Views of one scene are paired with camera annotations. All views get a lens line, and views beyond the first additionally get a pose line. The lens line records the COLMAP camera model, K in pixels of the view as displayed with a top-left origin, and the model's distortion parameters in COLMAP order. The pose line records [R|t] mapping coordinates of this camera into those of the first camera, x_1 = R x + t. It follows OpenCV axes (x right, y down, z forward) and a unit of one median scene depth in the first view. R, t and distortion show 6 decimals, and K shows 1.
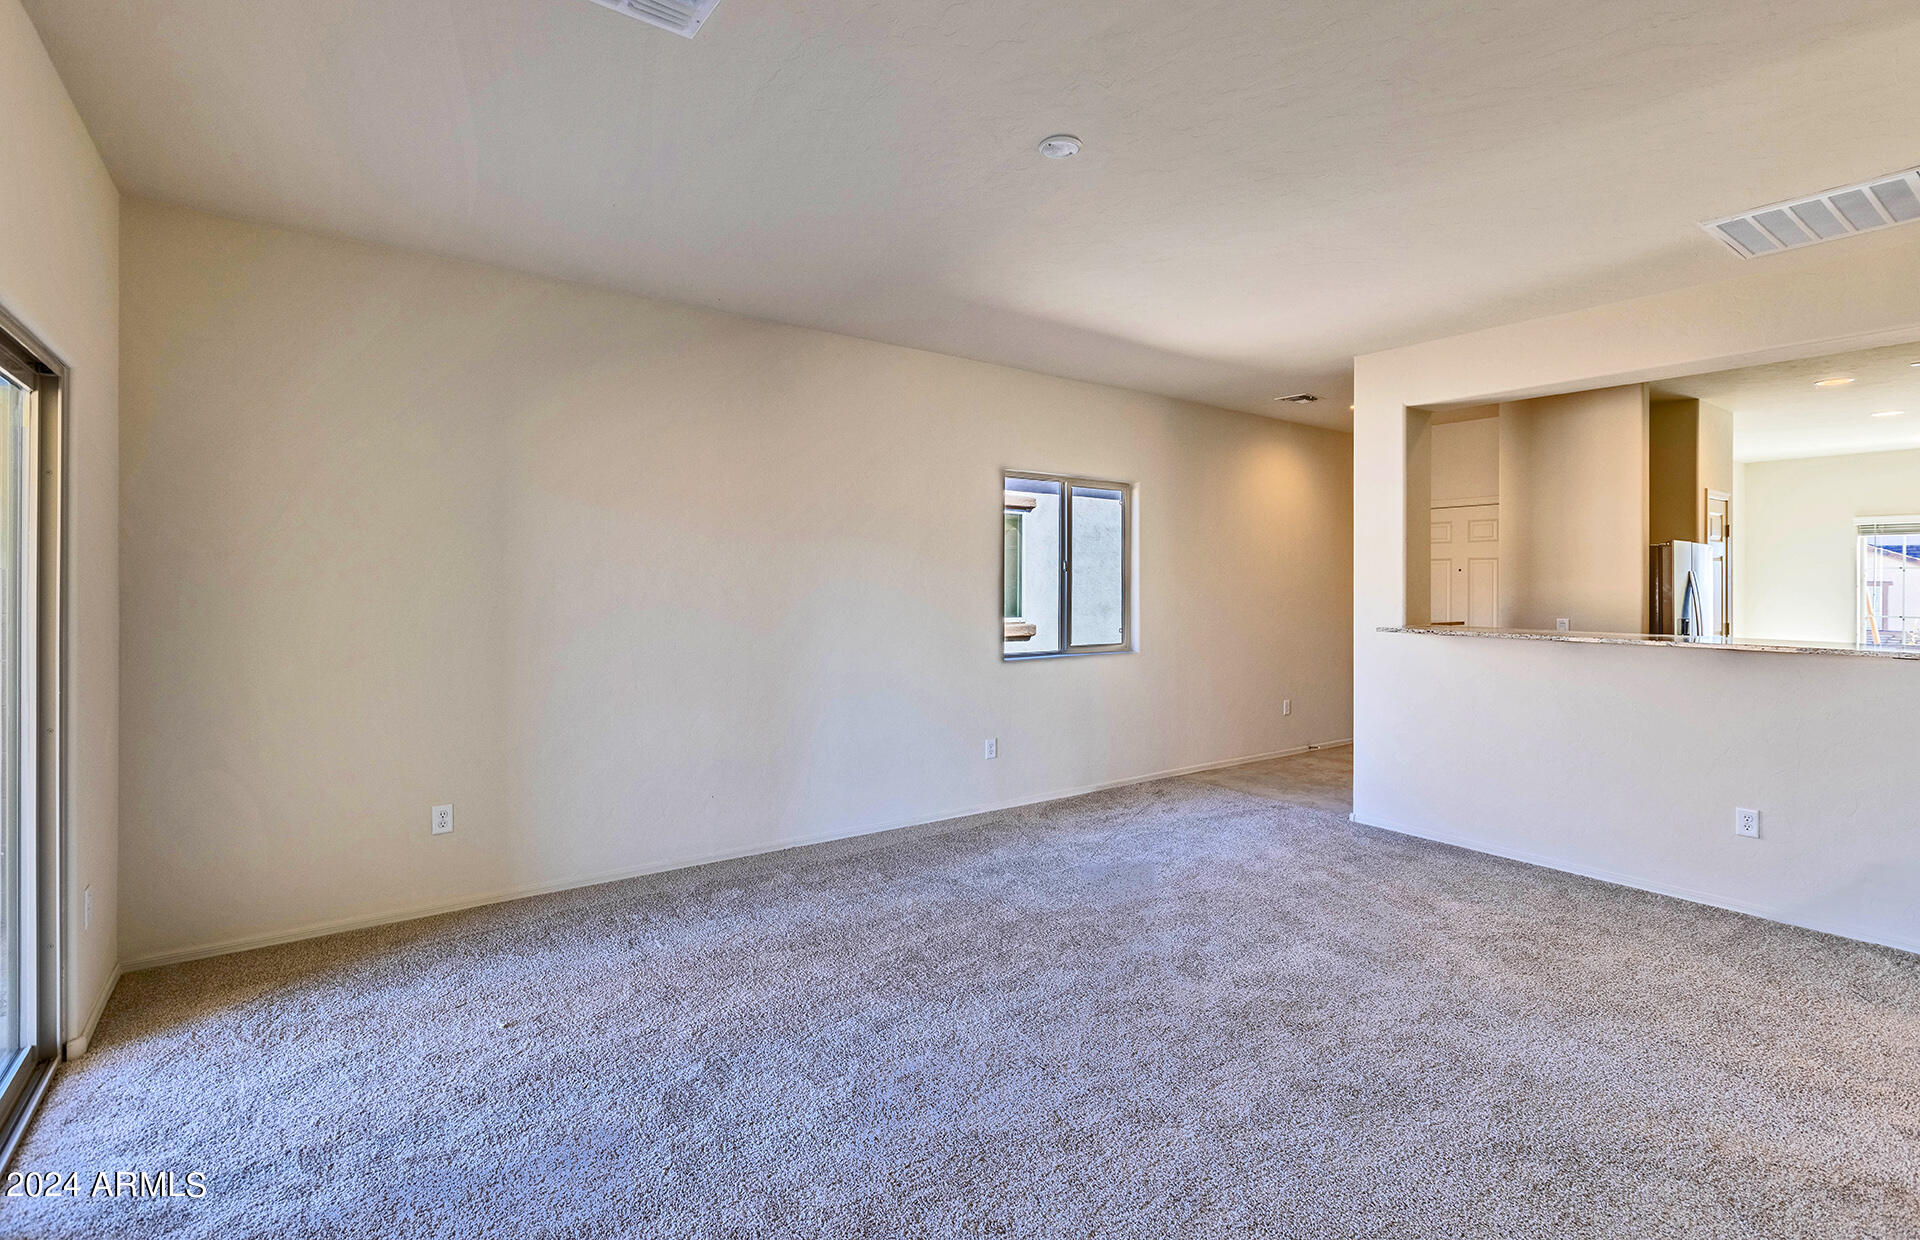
lens RADIAL K [[899.8, 0, 953.8], [0, 899.8, 572.2], [0, 0, 1]] dist [0.001473, 0.000209]
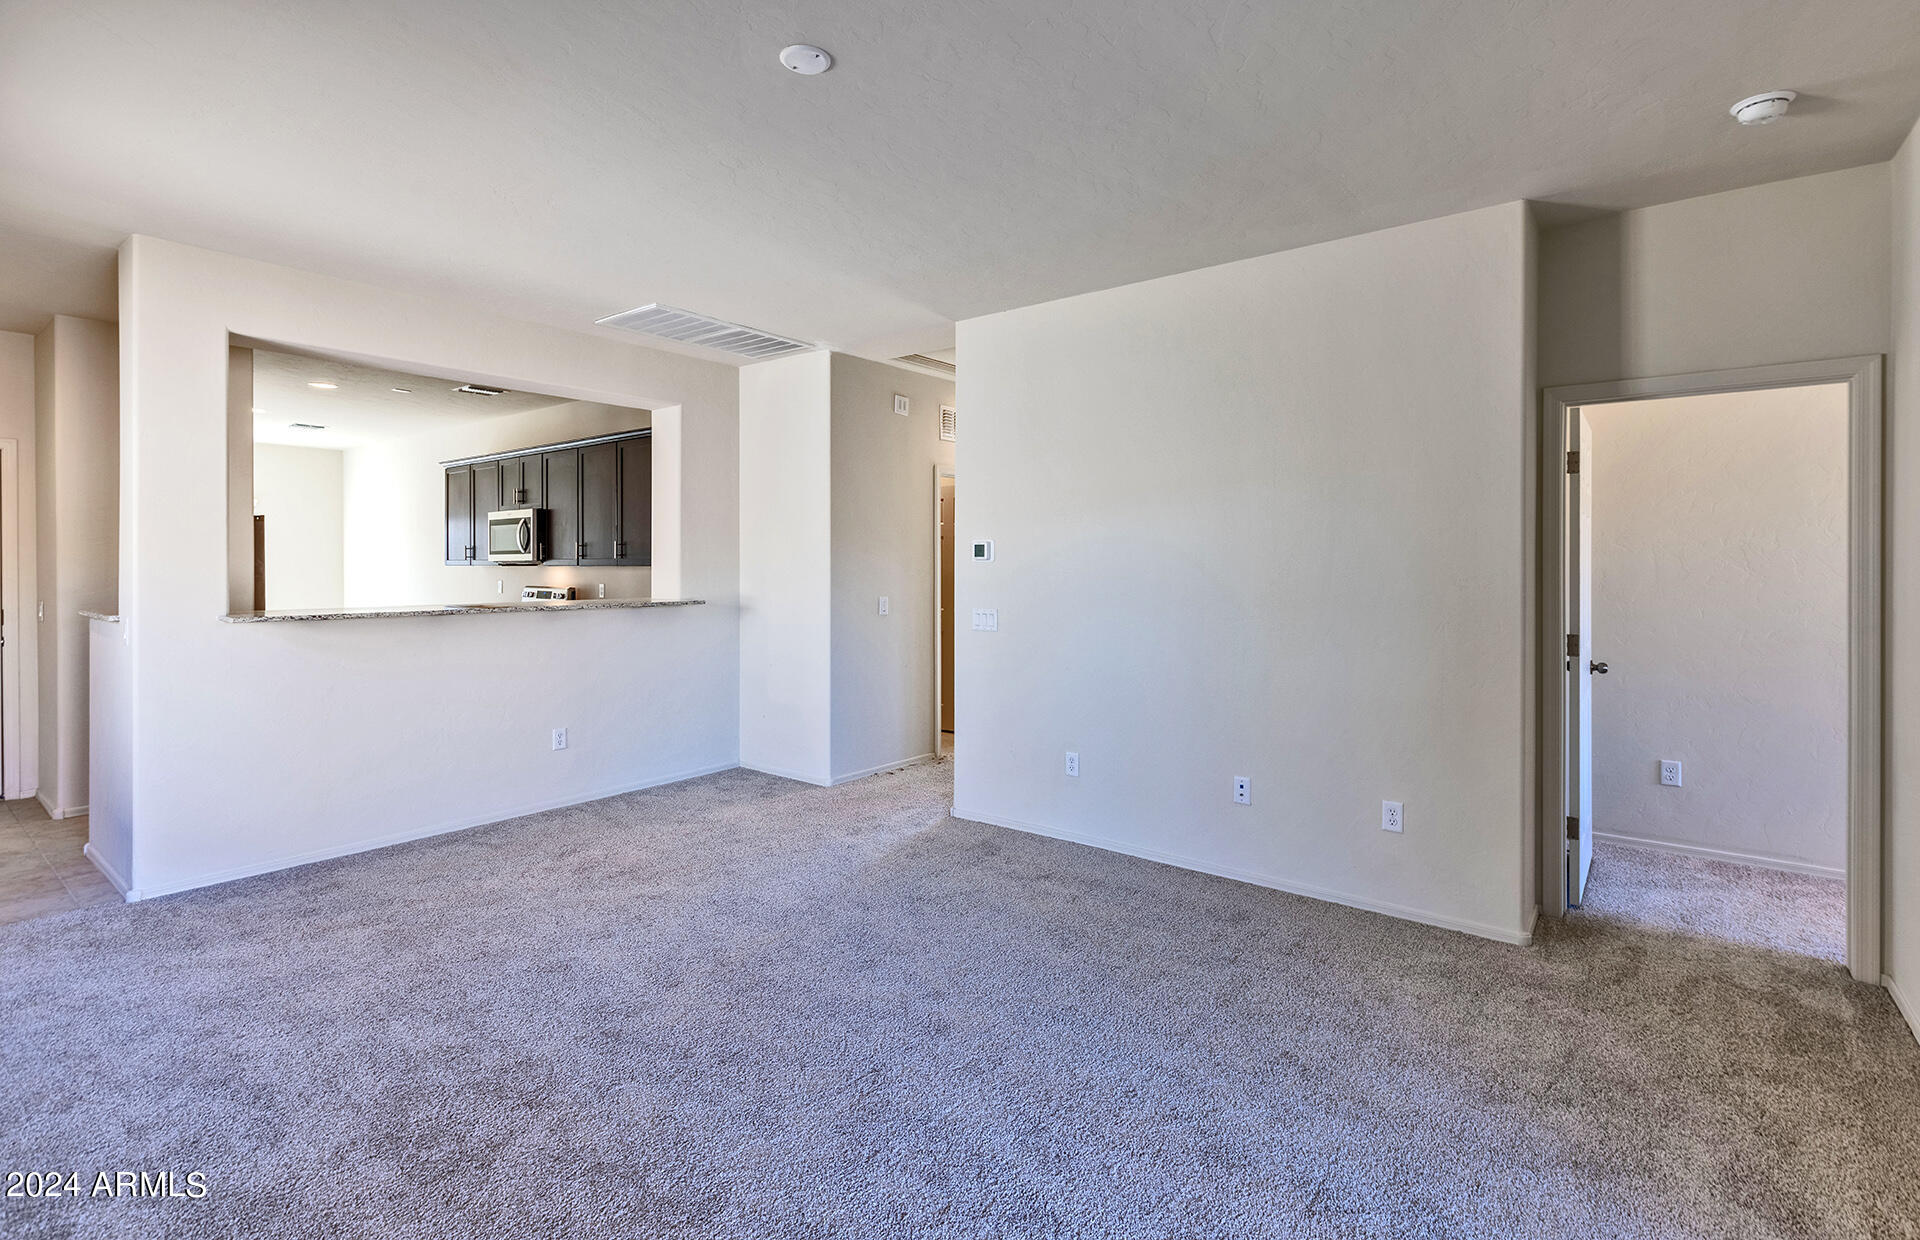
lens RADIAL K [[899.8, 0, 953.8], [0, 899.8, 572.2], [0, 0, 1]] dist [0.001473, 0.000209]
pose [[-0.291240, -0.013867, 0.956550, -0.567424], [-0.018179, 0.999795, 0.008959, 0.005505], [-0.956477, -0.014780, -0.291432, 0.841334]]
